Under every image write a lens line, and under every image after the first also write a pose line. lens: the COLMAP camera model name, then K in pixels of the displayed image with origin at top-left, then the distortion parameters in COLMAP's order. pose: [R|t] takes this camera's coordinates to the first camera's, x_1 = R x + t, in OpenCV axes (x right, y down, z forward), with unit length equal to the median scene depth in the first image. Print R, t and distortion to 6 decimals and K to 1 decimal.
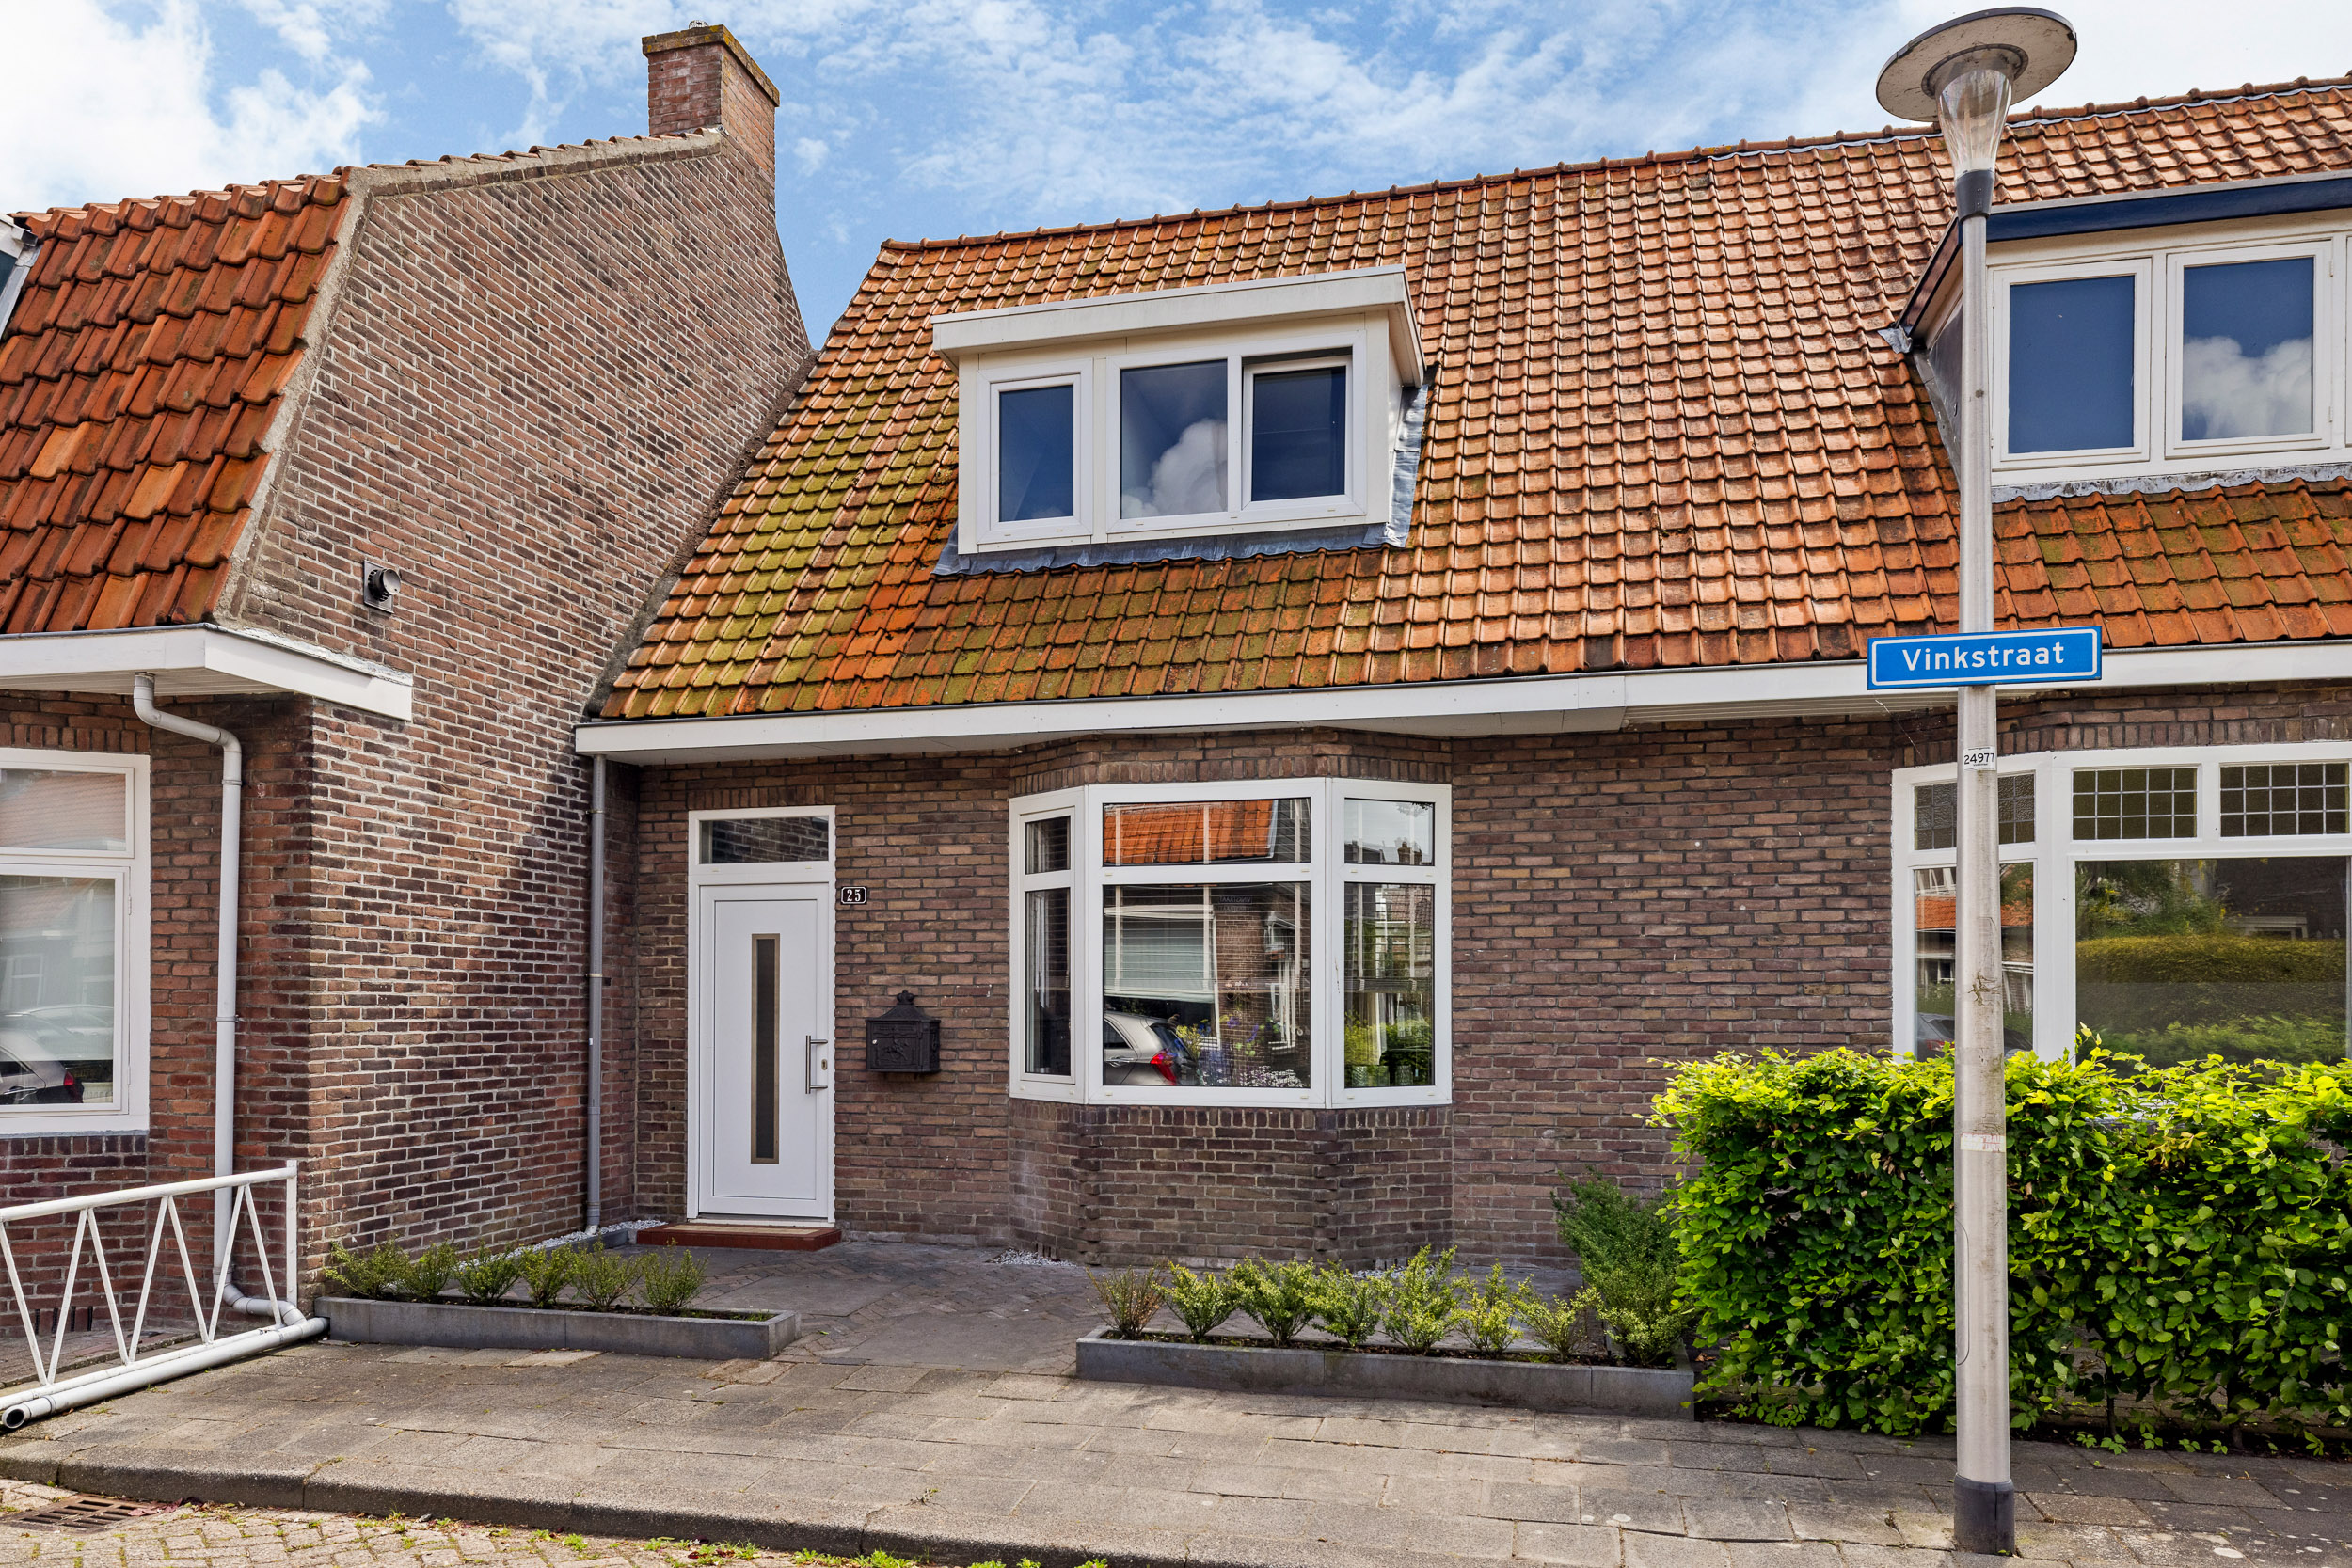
lens RADIAL K [[1610.9, 0, 1170.0], [0, 1610.9, 1001.5], [0, 0, 1]] dist [-0.002673, 0.002301]
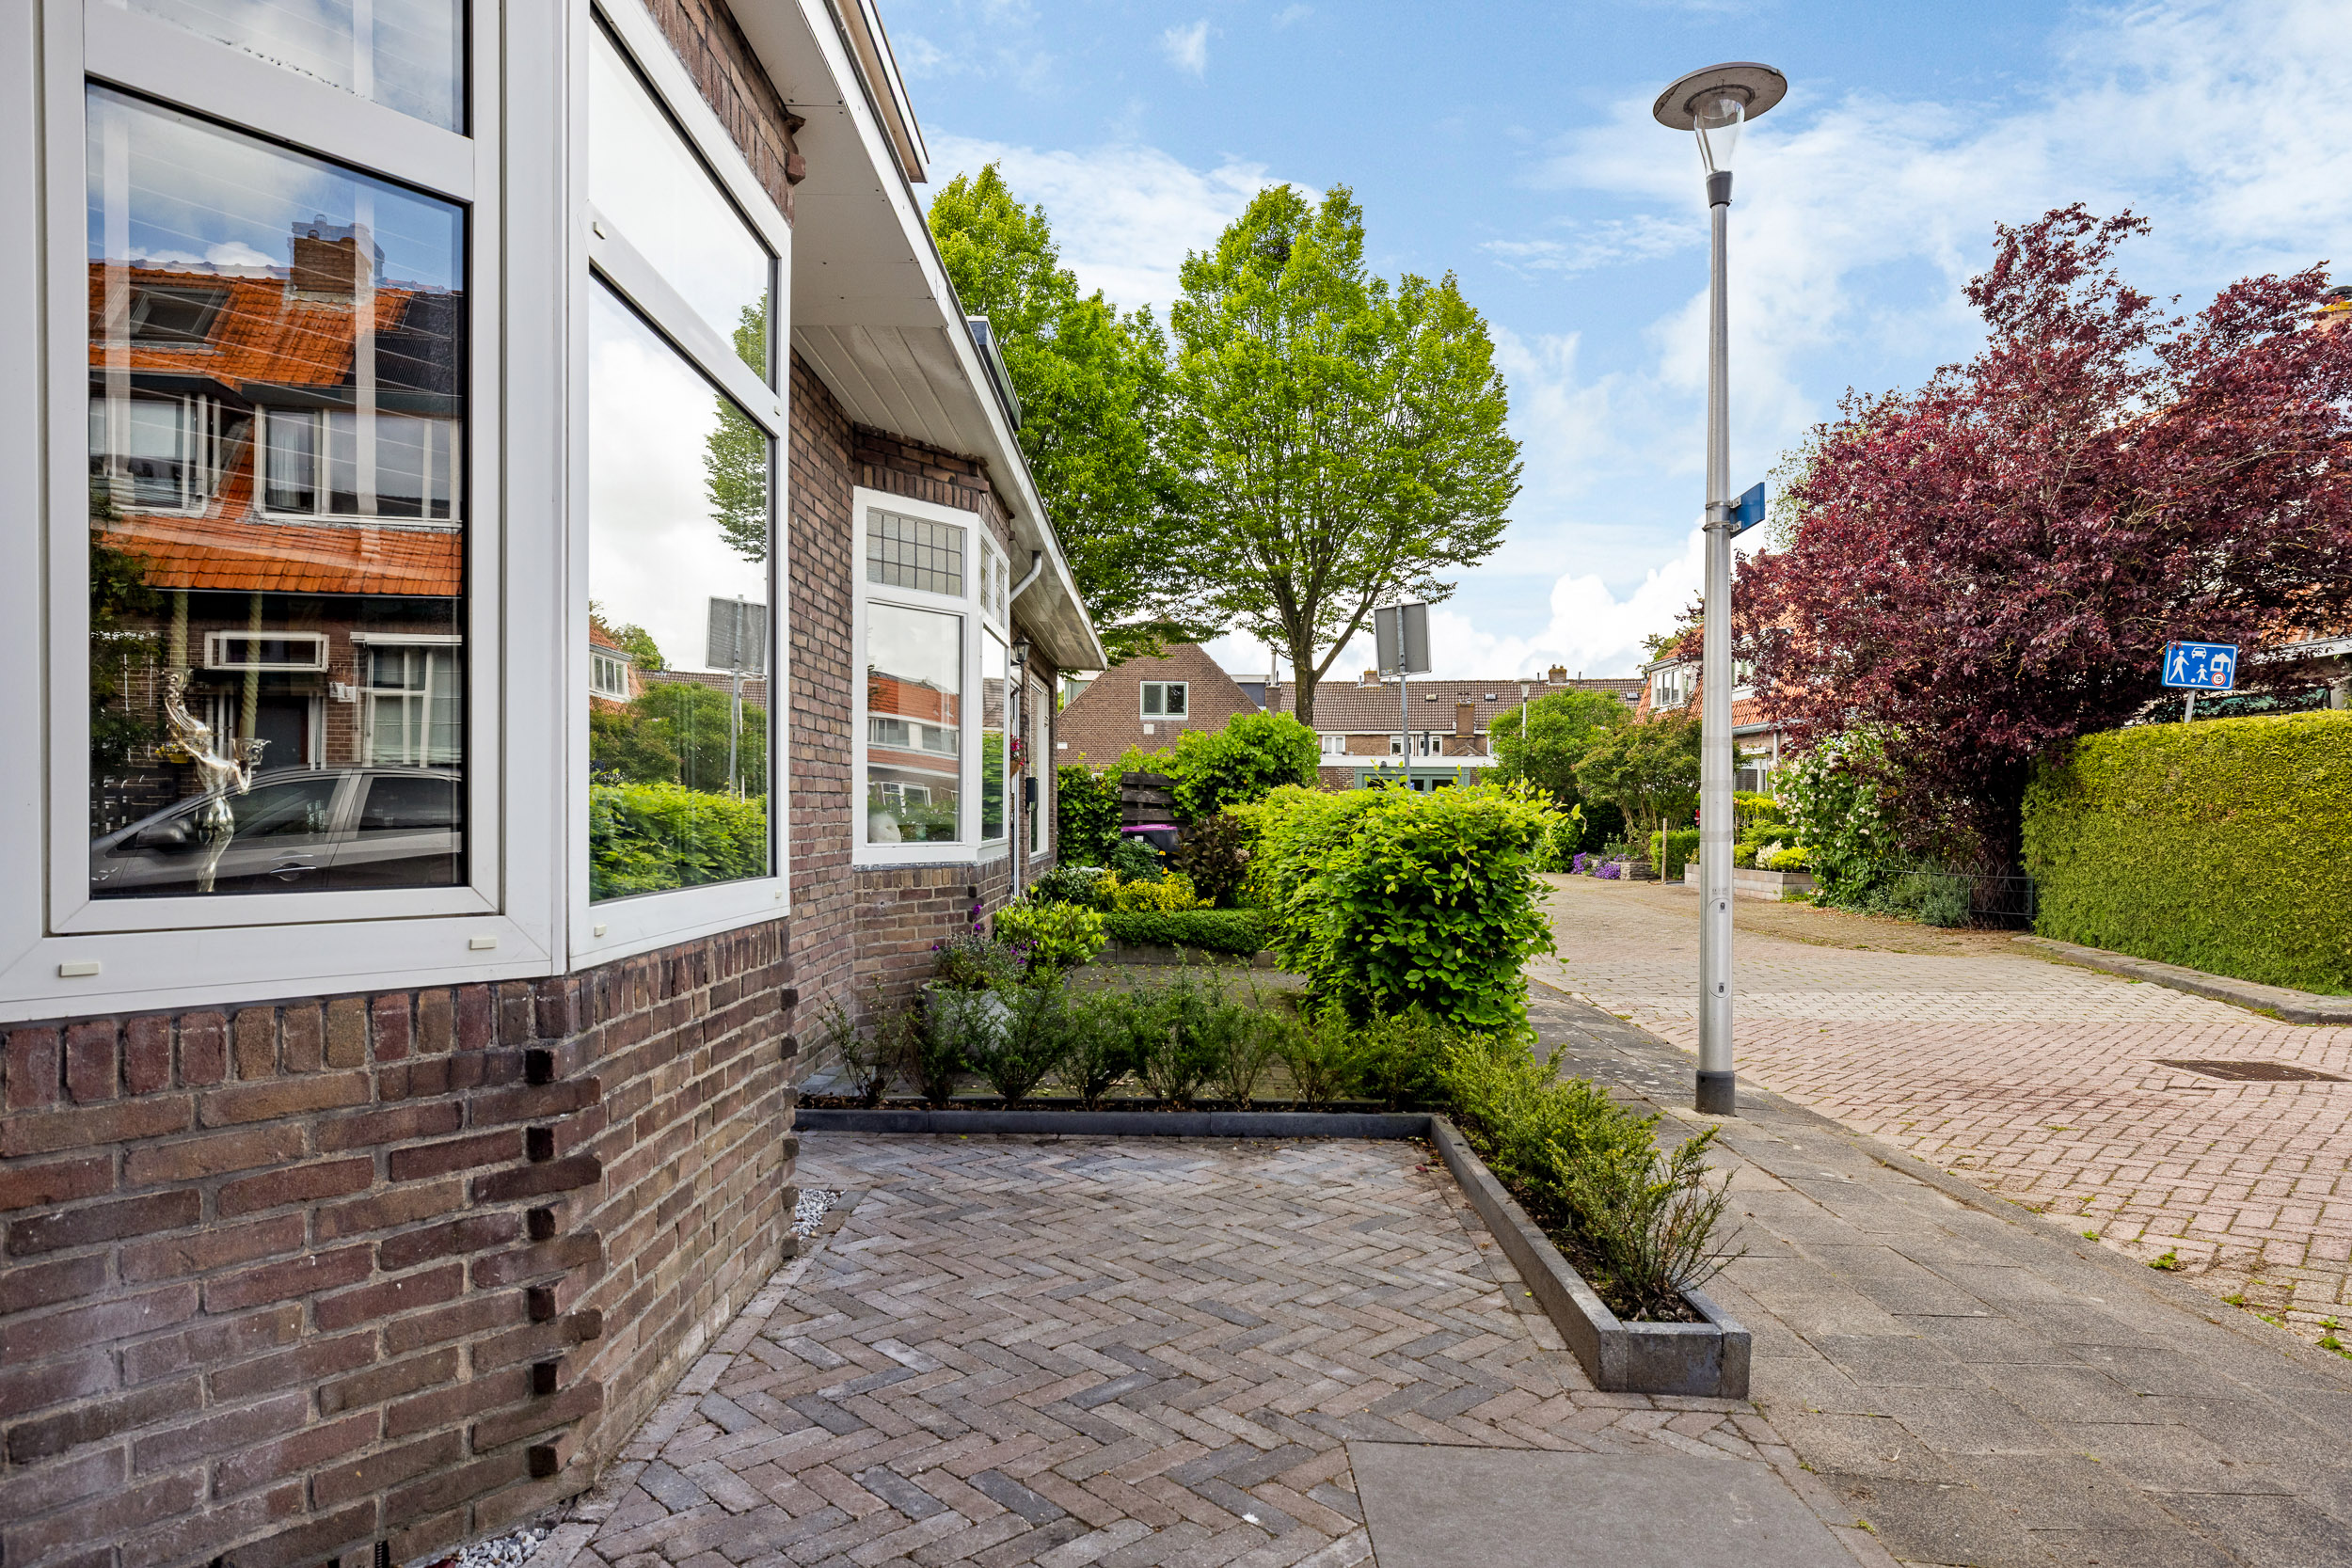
lens RADIAL K [[1389.0, 0, 1172.1], [0, 1389.0, 859.8], [0, 0, 1]] dist [-0.006758, 0.004346]
pose [[-0.237589, -0.036398, 0.970684, -0.335812], [-0.008333, 0.999337, 0.035433, 0.033378], [-0.971330, 0.000329, -0.237735, 0.975872]]
